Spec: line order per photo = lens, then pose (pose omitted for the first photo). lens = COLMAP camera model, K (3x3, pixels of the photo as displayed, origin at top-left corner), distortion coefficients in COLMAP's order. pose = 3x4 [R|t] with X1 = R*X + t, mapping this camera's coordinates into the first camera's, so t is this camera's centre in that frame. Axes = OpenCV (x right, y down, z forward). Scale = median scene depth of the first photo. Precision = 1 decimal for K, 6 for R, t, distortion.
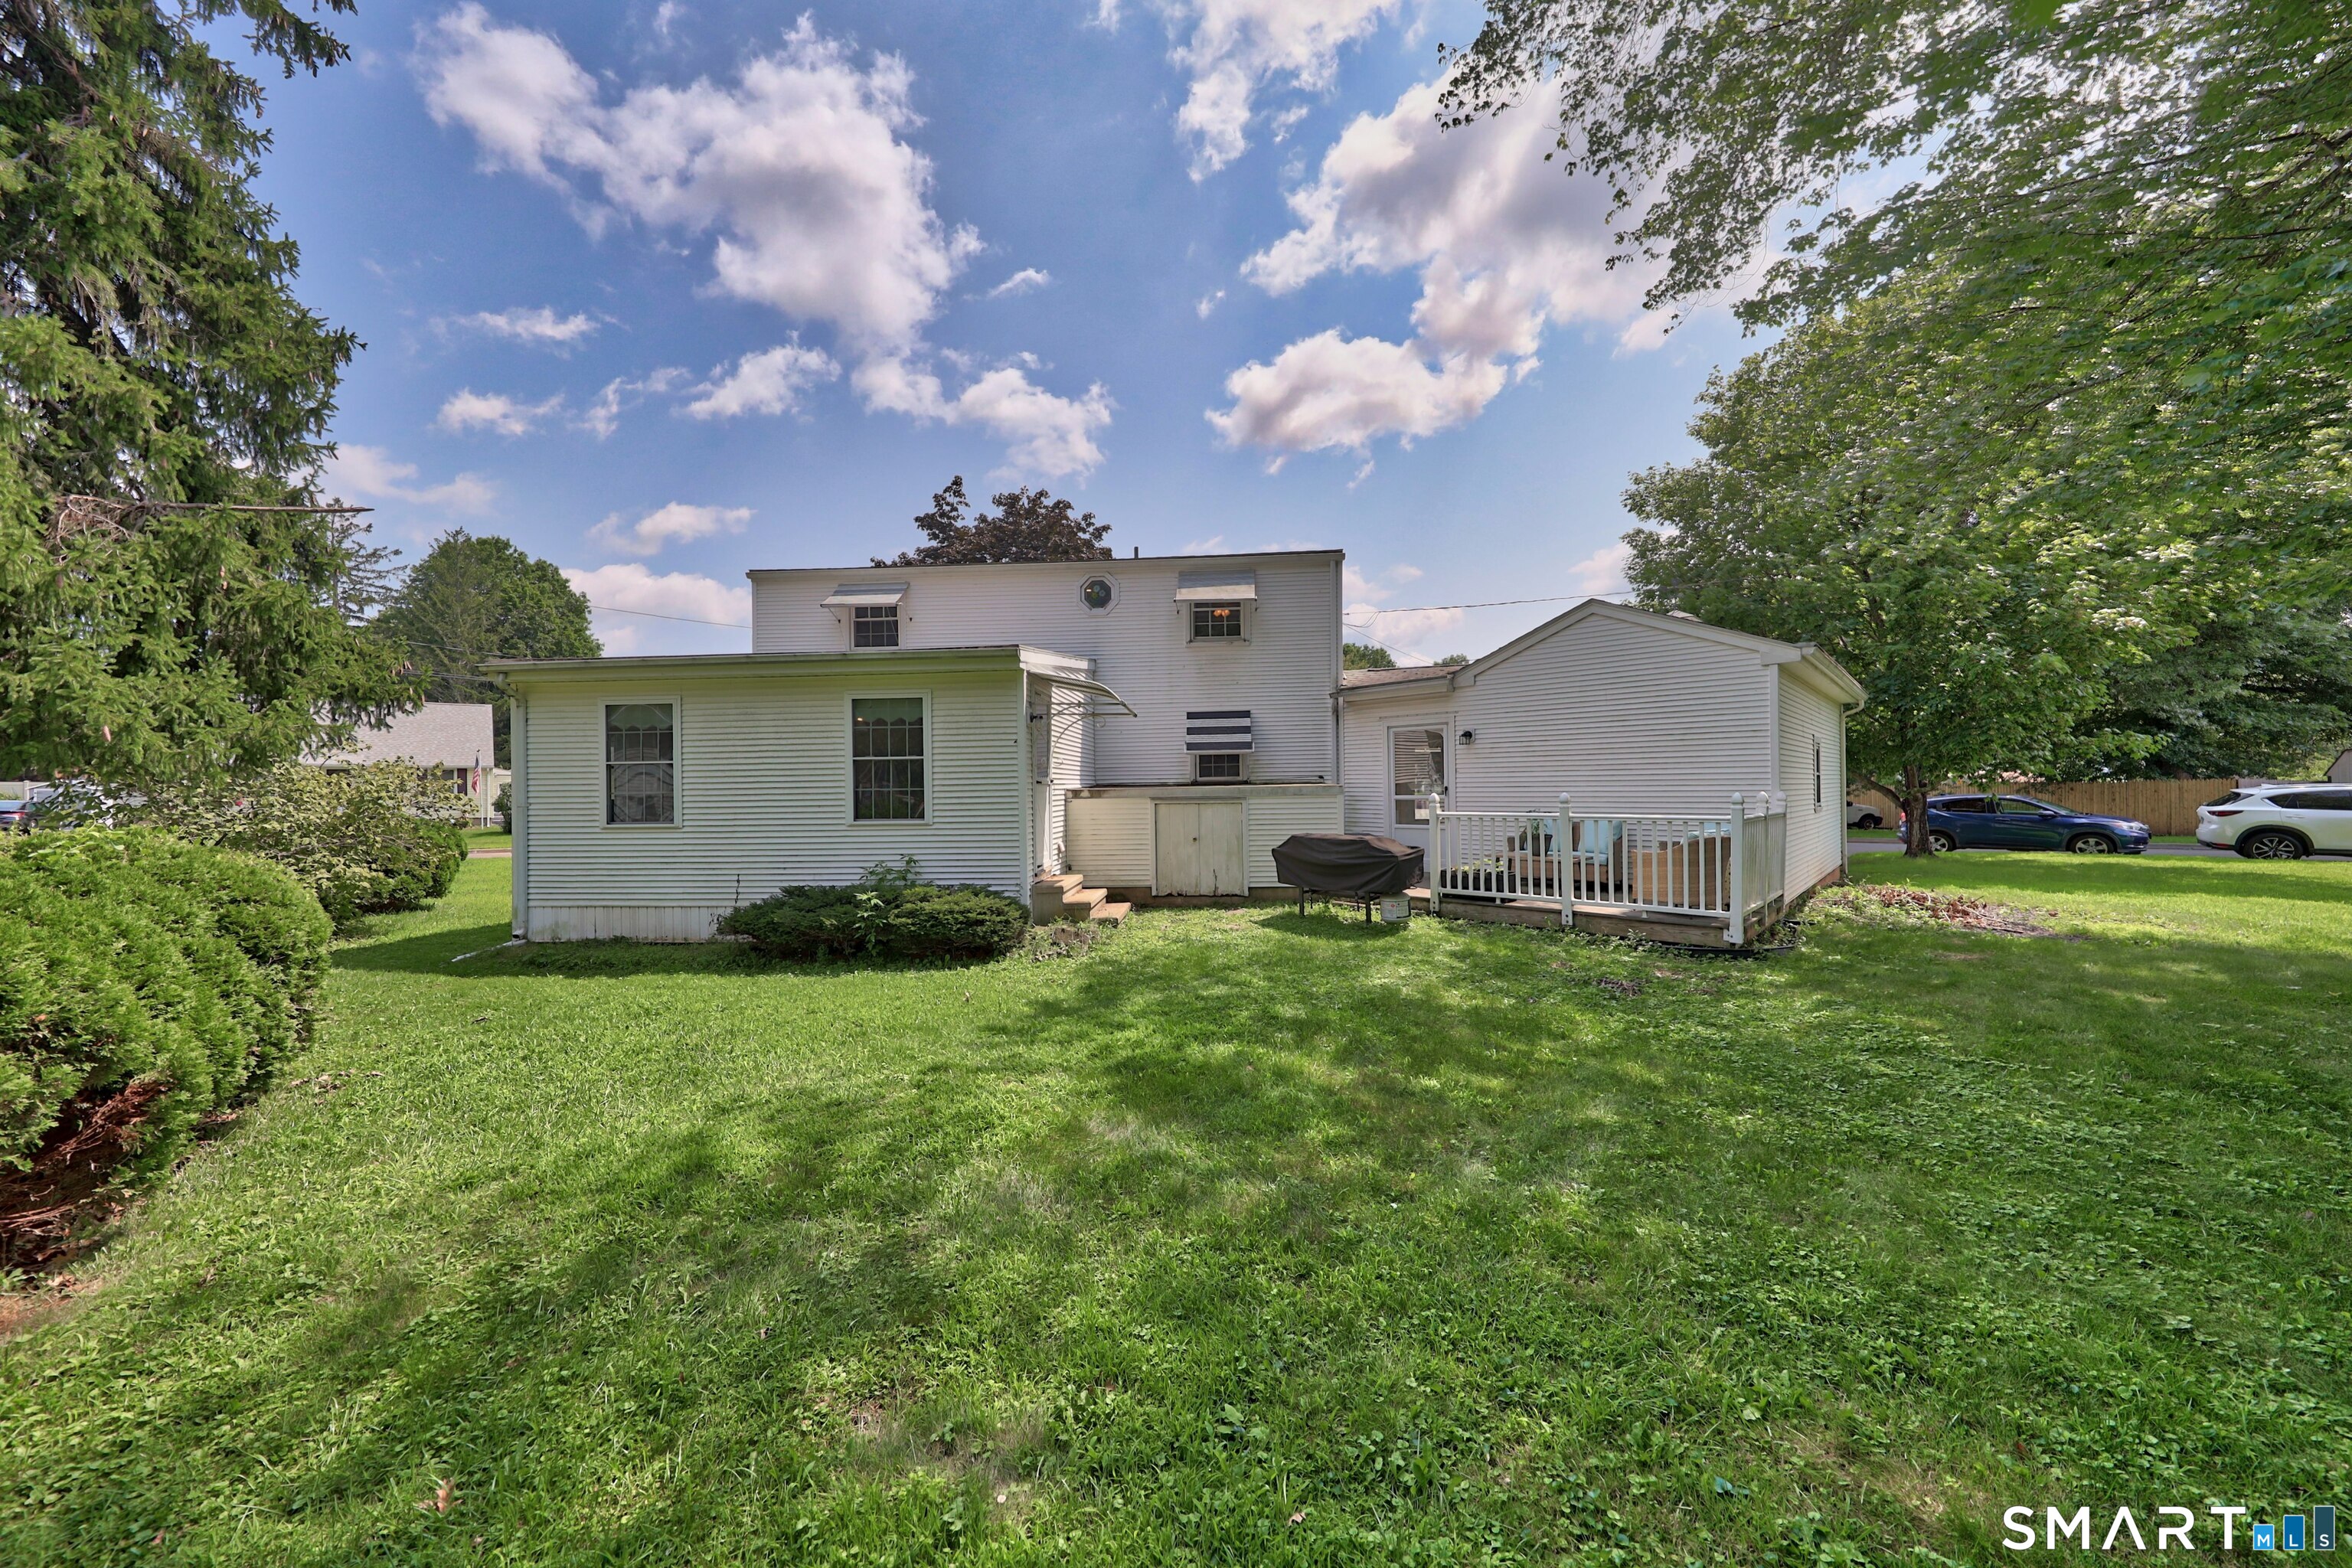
lens RADIAL K [[800.7, 0, 1179.8], [0, 800.7, 783.8], [0, 0, 1]] dist [0.001598, -0.000619]
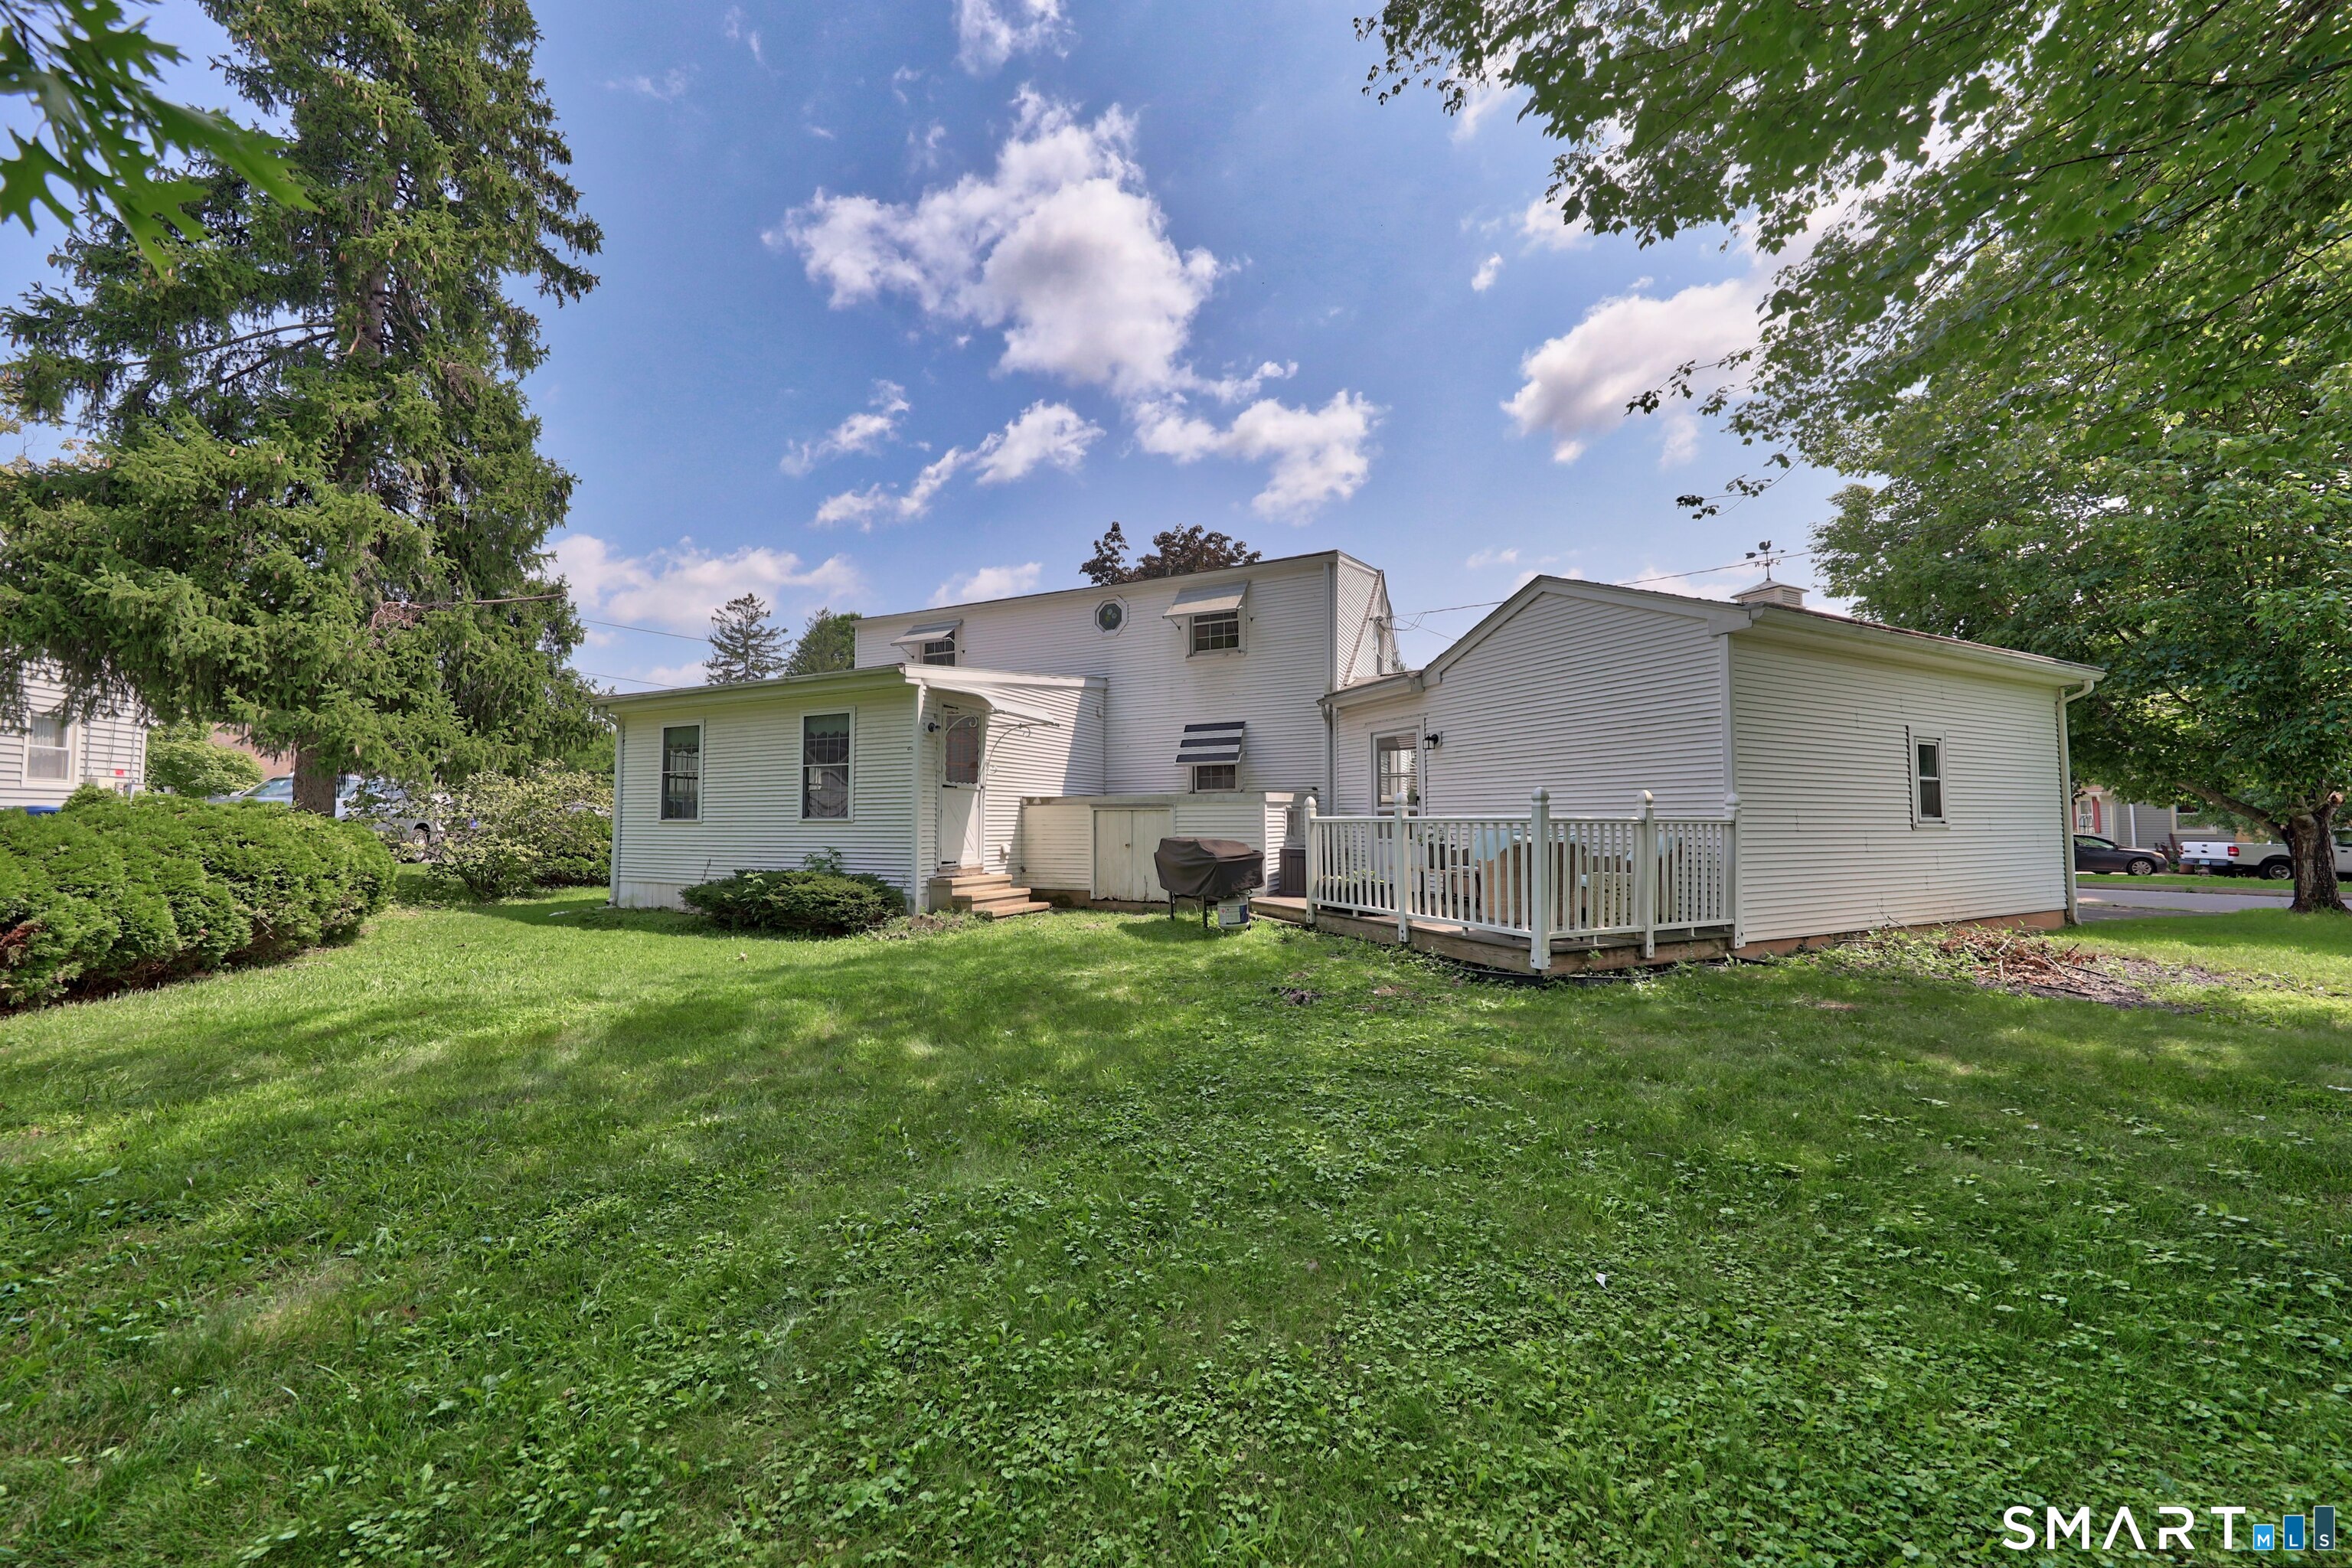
lens RADIAL K [[800.7, 0, 1181.6], [0, 800.7, 784.1], [0, 0, 1]] dist [0.001598, -0.000619]
pose [[0.936420, -0.005571, -0.350838, 0.445734], [-0.008586, 0.999211, -0.038781, 0.030885], [0.350777, 0.039328, 0.935633, 0.065653]]
